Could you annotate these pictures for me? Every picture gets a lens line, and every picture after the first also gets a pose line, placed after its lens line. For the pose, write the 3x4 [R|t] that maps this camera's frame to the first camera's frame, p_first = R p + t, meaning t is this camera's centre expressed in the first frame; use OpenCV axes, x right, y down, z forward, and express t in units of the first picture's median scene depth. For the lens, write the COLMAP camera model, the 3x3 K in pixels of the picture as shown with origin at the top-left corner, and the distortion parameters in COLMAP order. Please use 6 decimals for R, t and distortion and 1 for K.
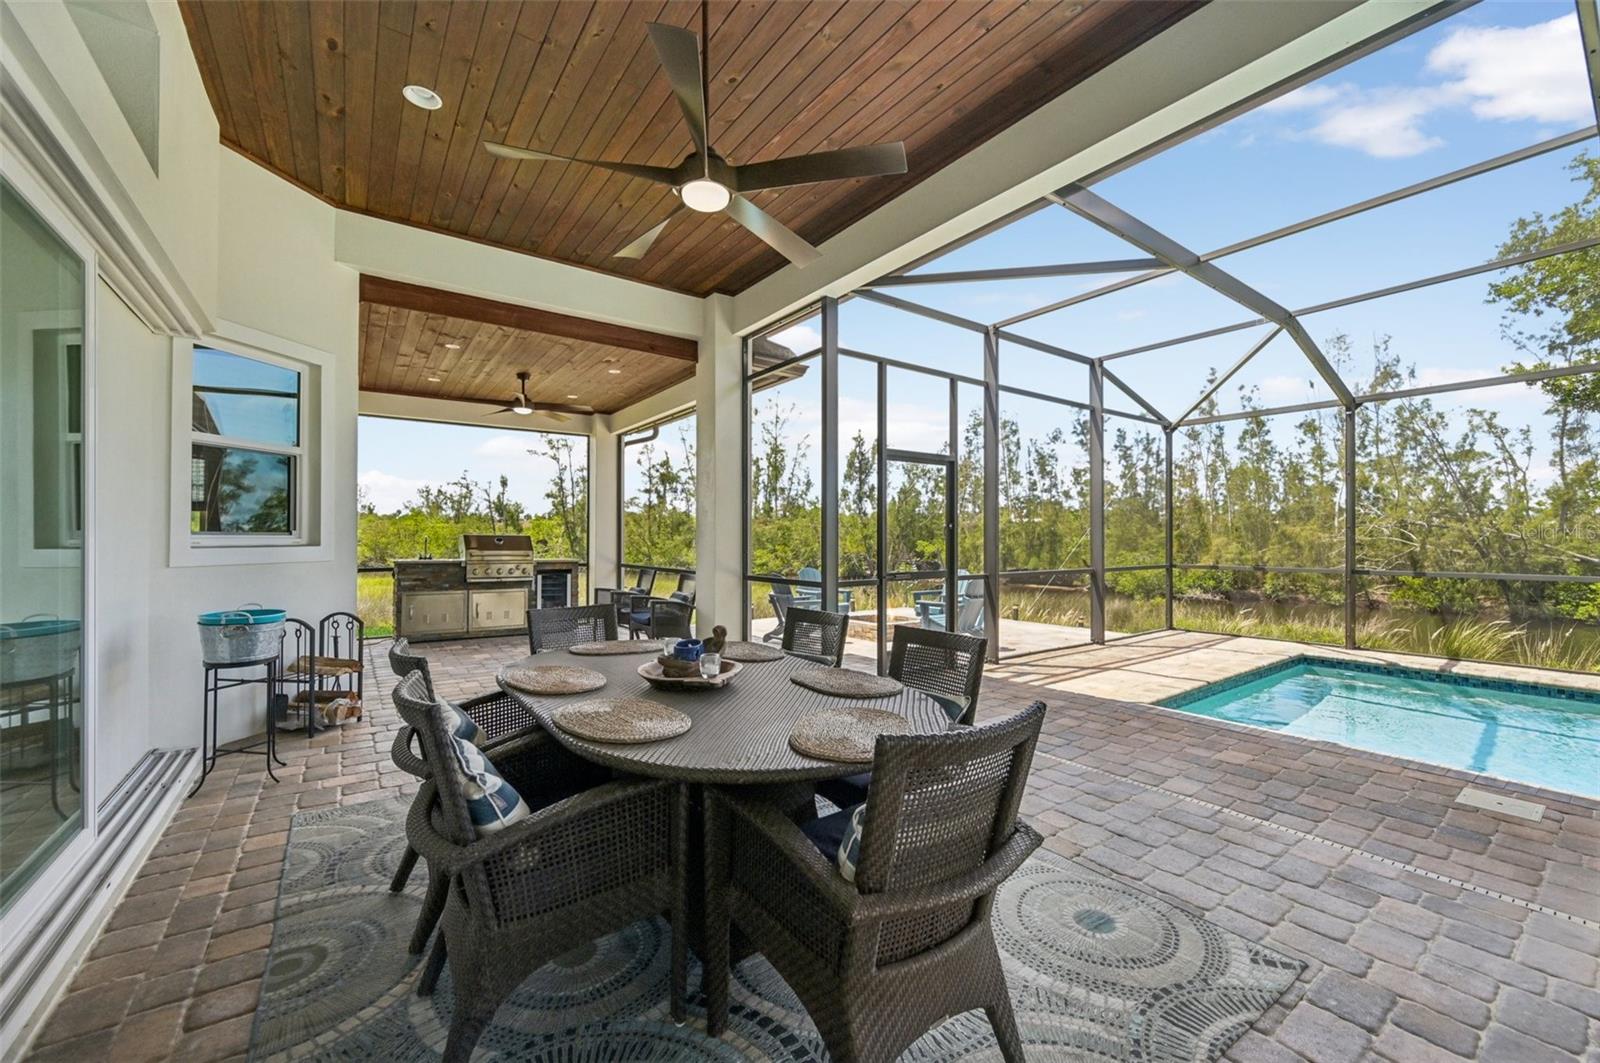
lens RADIAL K [[630.2, 0, 803.1], [0, 630.2, 532.2], [0, 0, 1]] dist [-0.000260, -0.000056]
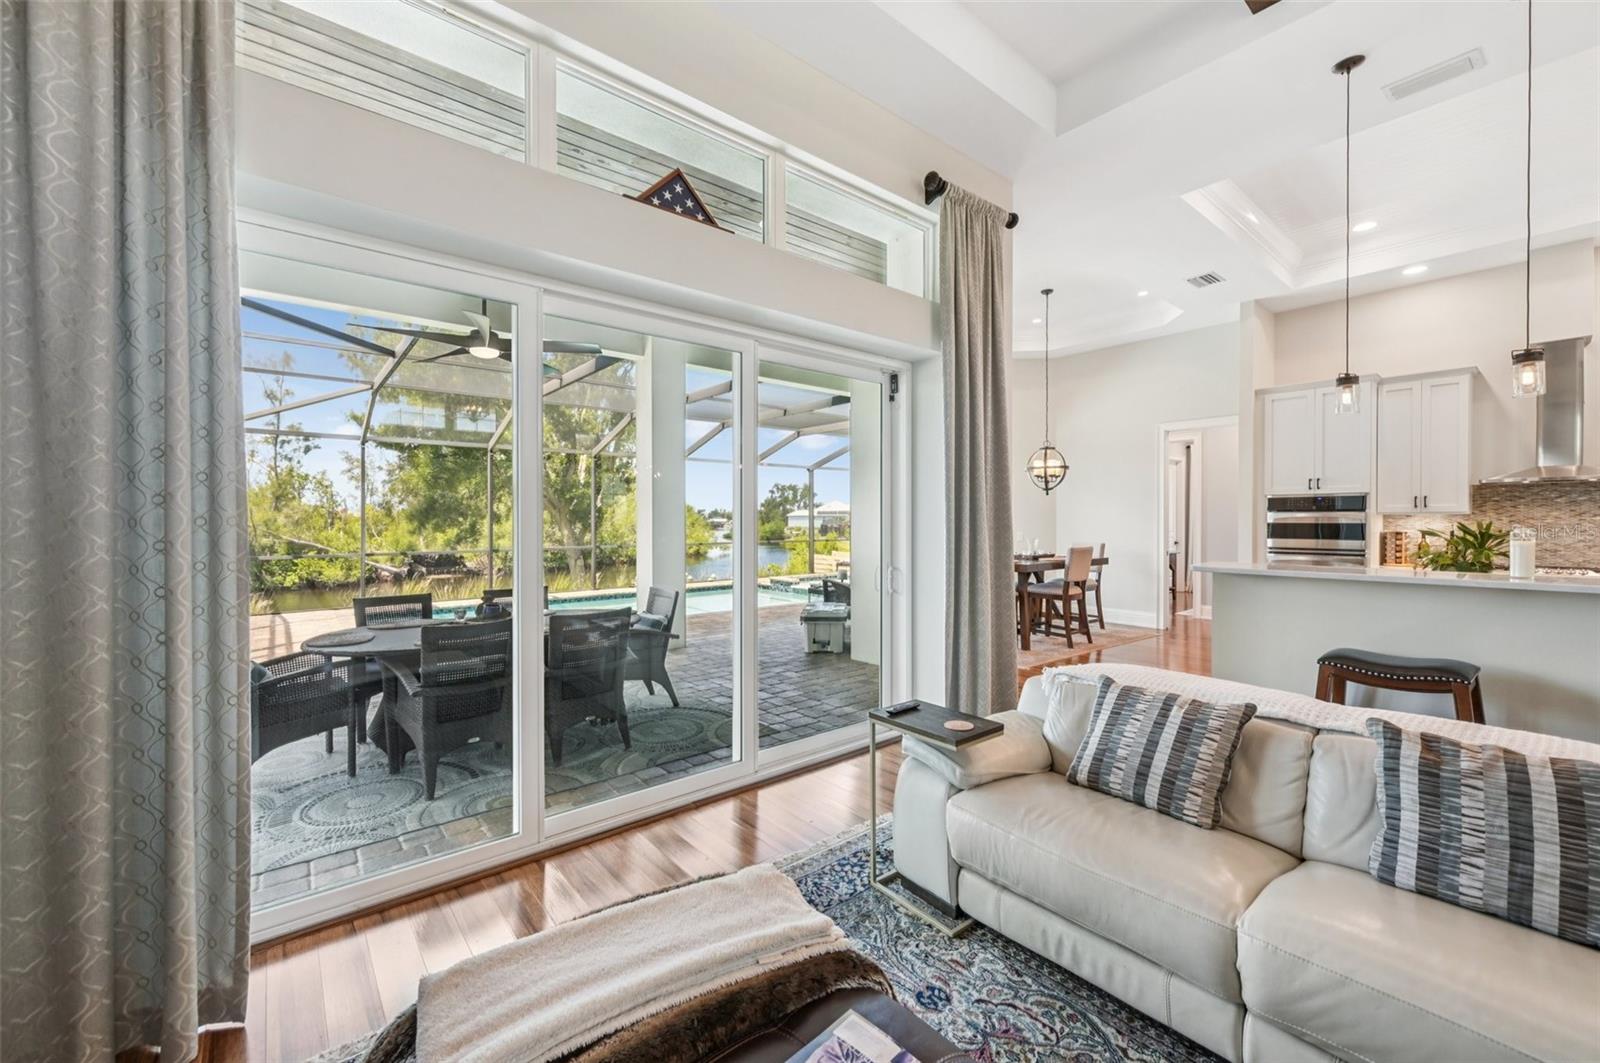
lens RADIAL K [[638.1, 0, 796.0], [0, 638.1, 521.8], [0, 0, 1]] dist [-0.000894, -0.000092]
pose [[-0.055073, -0.002324, 0.998480, -0.083768], [-0.005394, 0.999983, 0.002030, -0.002772], [-0.998468, -0.005274, -0.055084, 0.009261]]
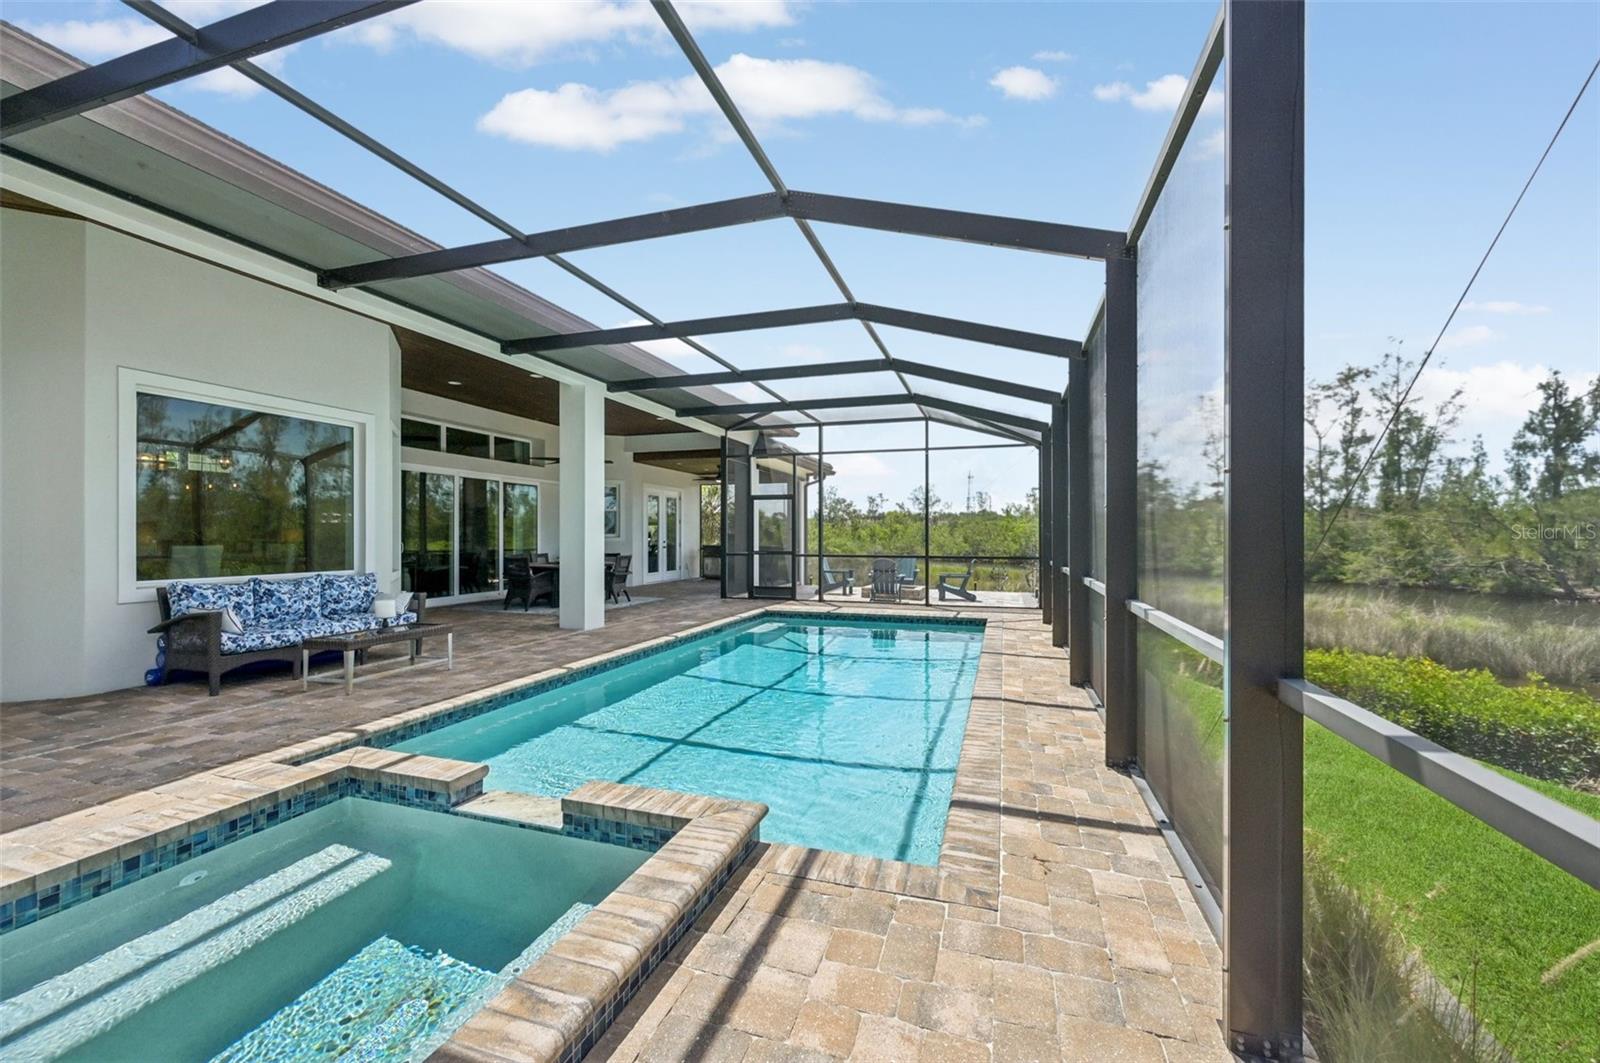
lens RADIAL K [[627.8, 0, 802.8], [0, 627.8, 535.7], [0, 0, 1]] dist [-0.001168, -0.000119]
pose [[0.594726, 0.000624, -0.803929, 0.202931], [0.005027, 0.999977, 0.004495, 0.000223], [0.803913, -0.006715, 0.594709, -0.015110]]
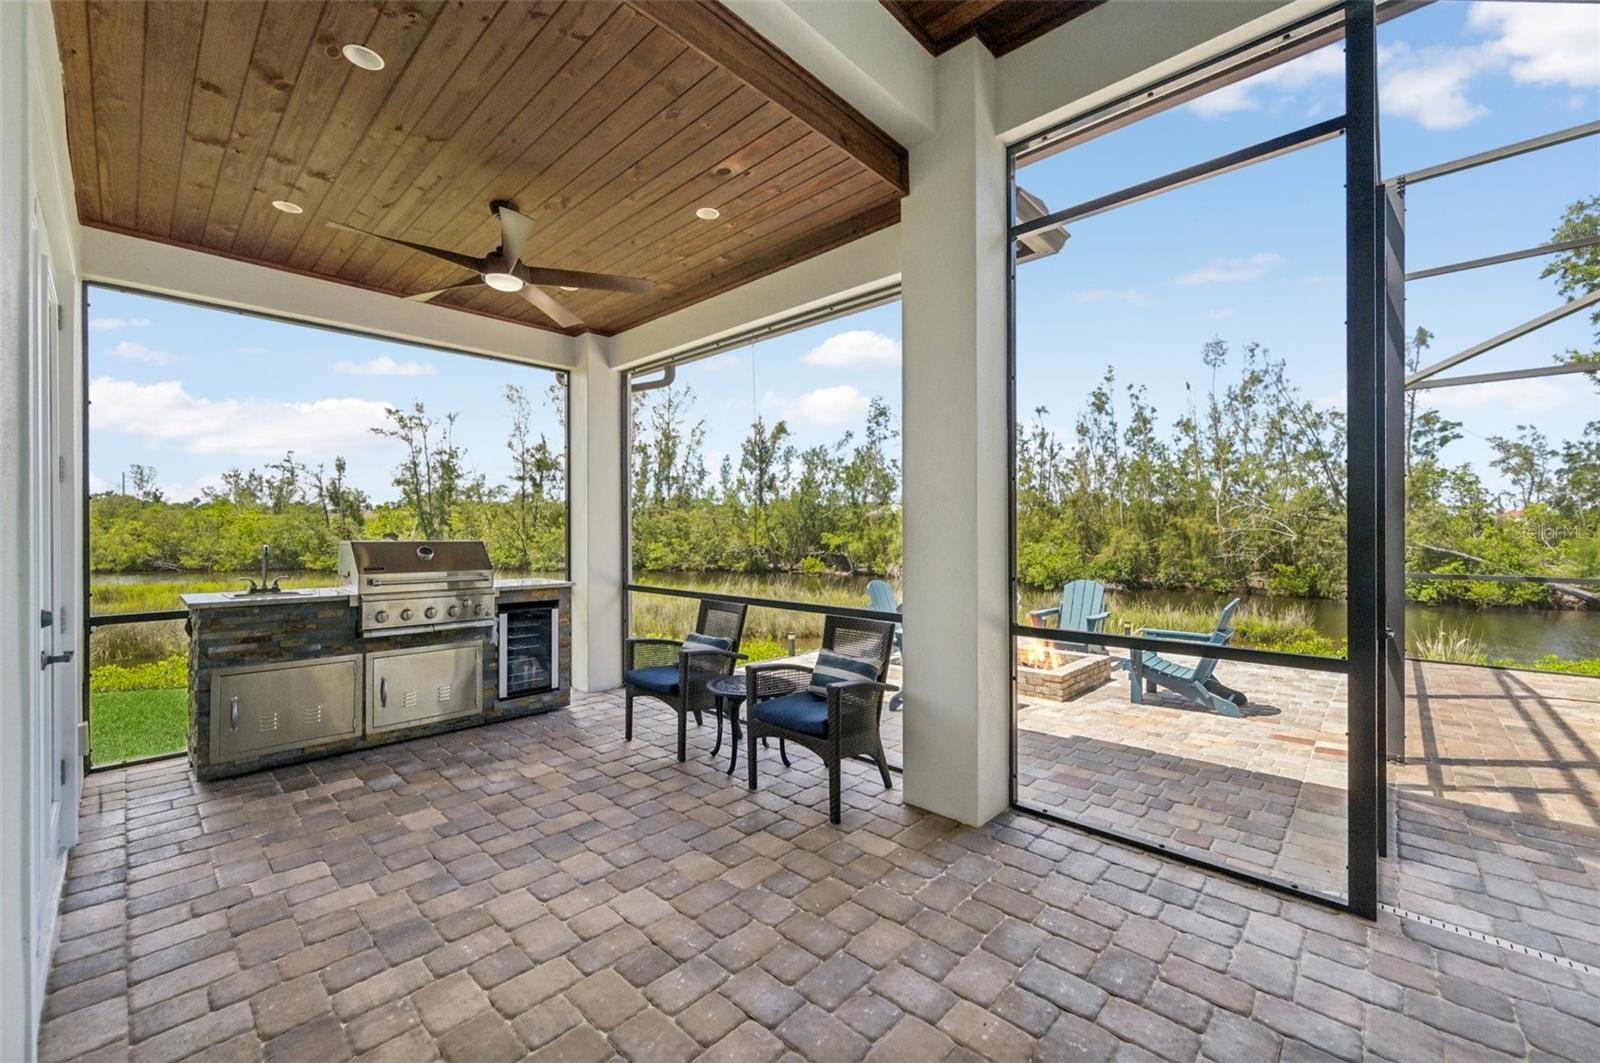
lens RADIAL K [[634.1, 0, 808.0], [0, 634.1, 529.6], [0, 0, 1]] dist [-0.000067, -0.000183]
pose [[0.980678, -0.003224, 0.195604, -0.037472], [0.001301, 0.999950, 0.009960, -0.001369], [-0.195626, -0.009513, 0.980632, 0.057771]]
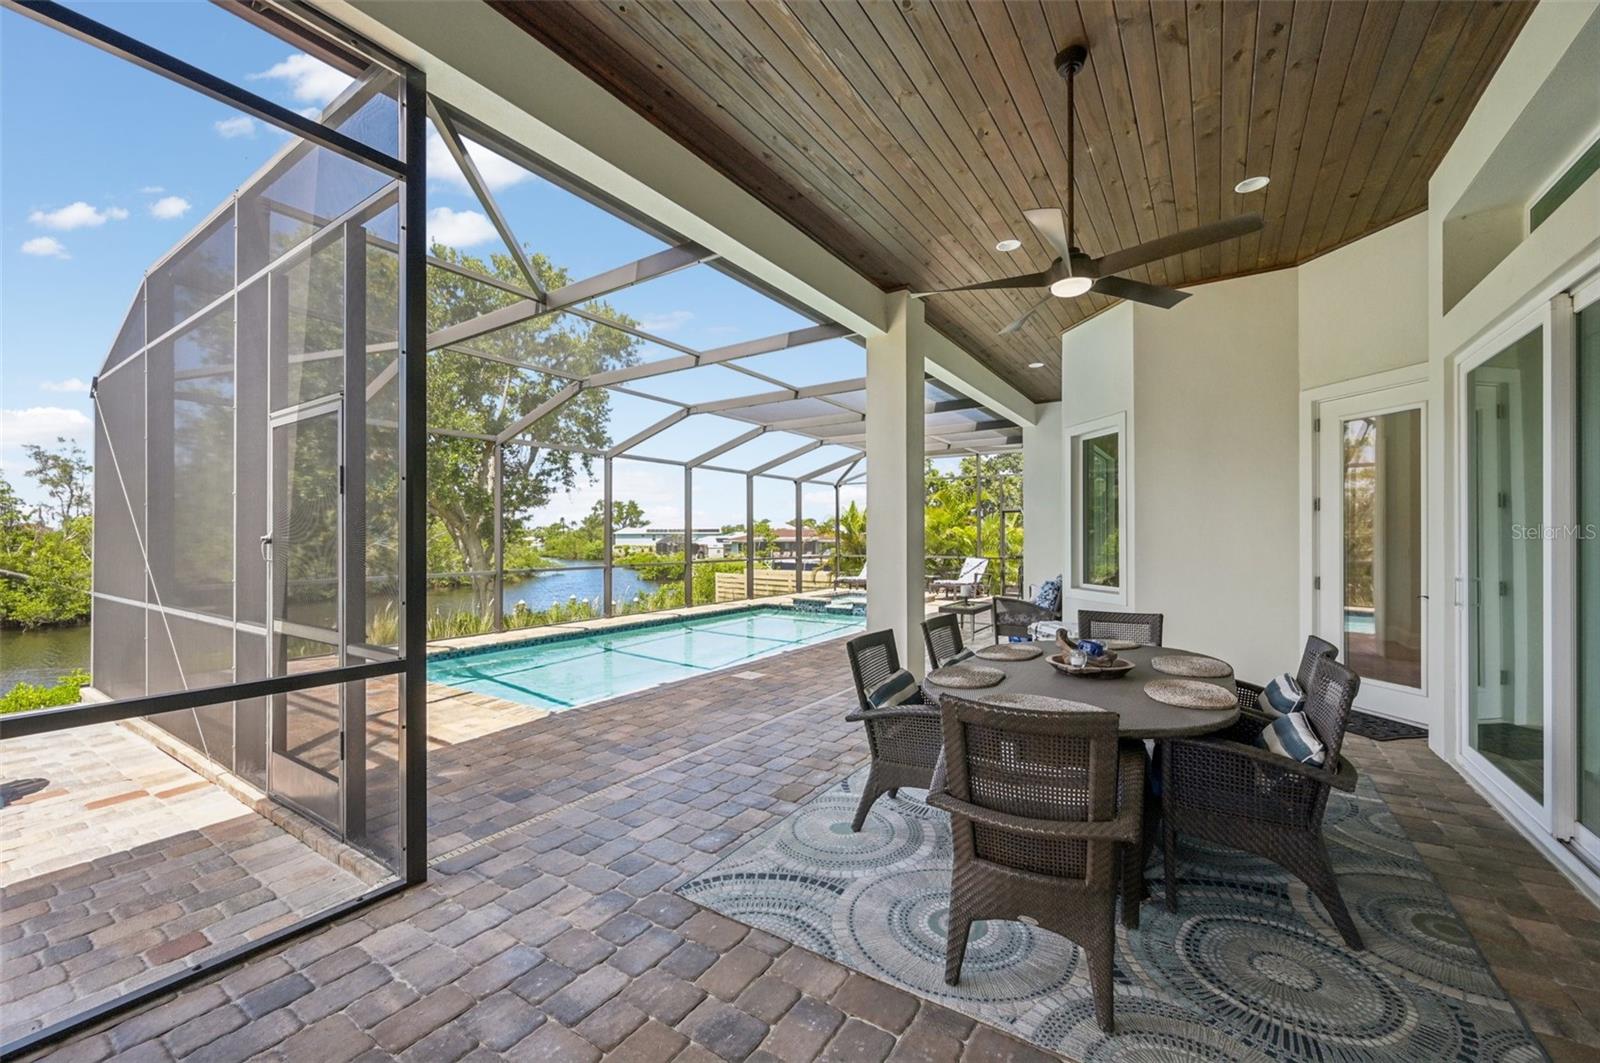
lens RADIAL K [[627.8, 0, 802.8], [0, 627.8, 535.7], [0, 0, 1]] dist [-0.001168, -0.000119]
pose [[-0.352155, 0.004696, 0.935930, -0.046714], [-0.005634, 0.999959, -0.007137, -0.001077], [-0.935925, -0.007786, -0.352114, 0.079766]]
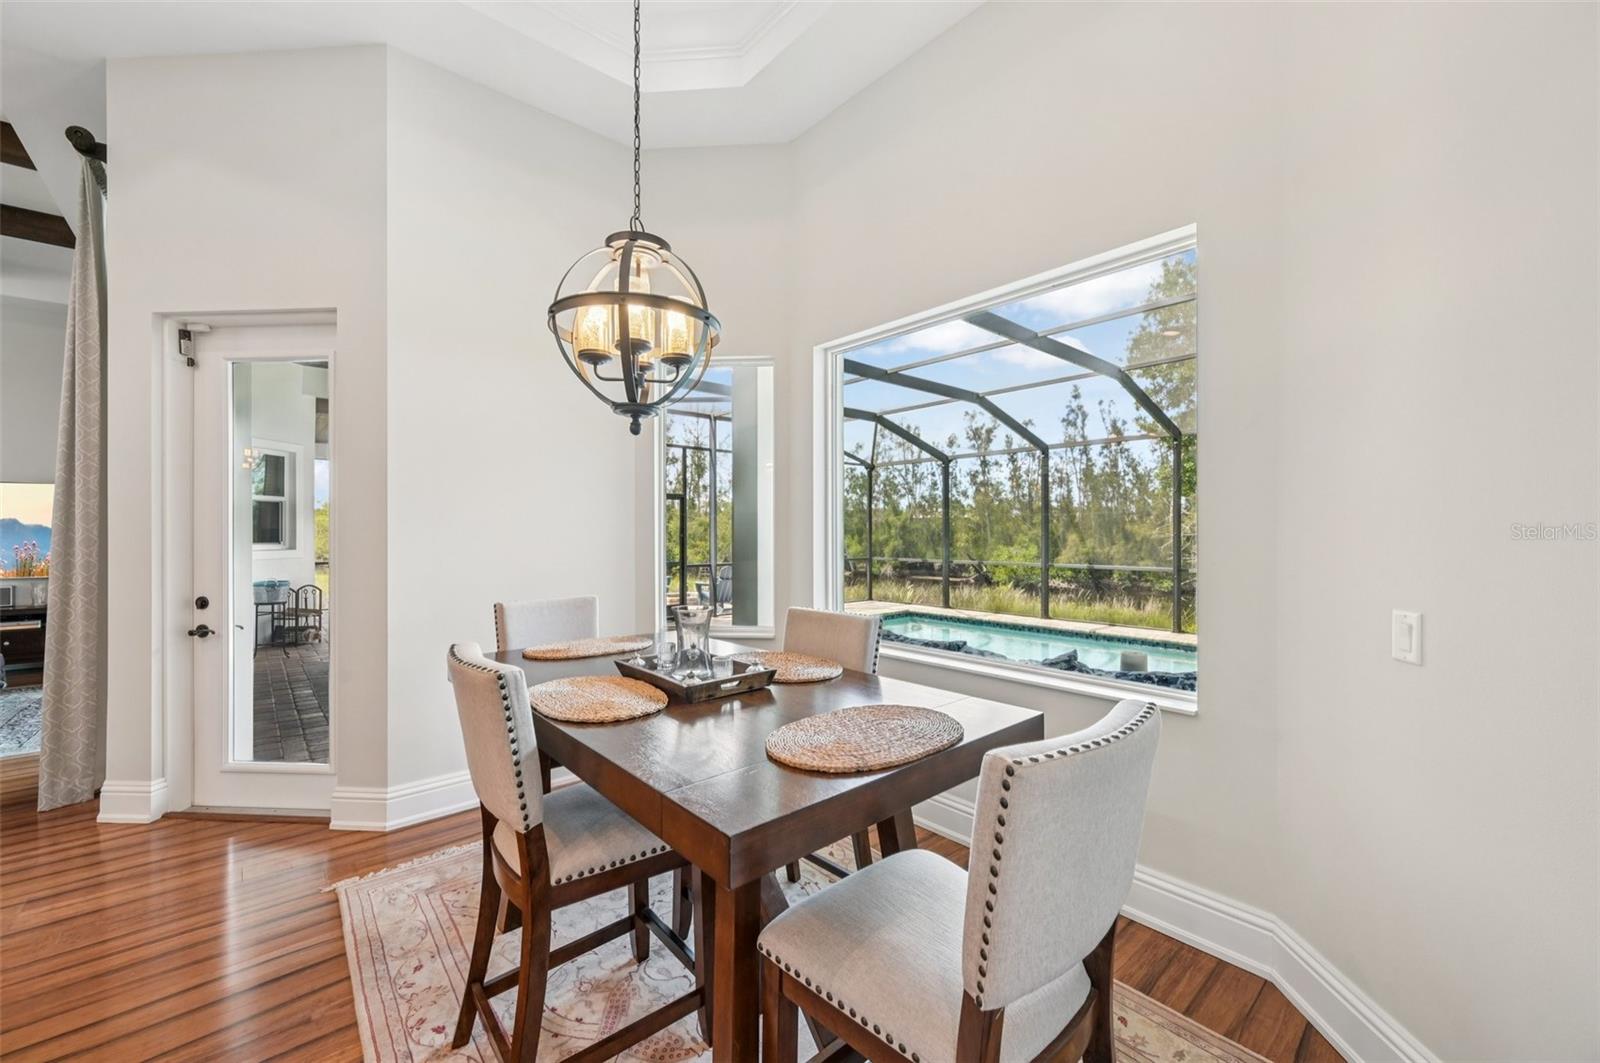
lens RADIAL K [[632.0, 0, 804.2], [0, 632.0, 530.9], [0, 0, 1]] dist [0.001960, 0.000205]
pose [[0.994984, 0.000013, 0.100034, 0.041408], [-0.000670, 0.999978, 0.006530, -0.003585], [-0.100032, -0.006564, 0.994963, -0.077412]]
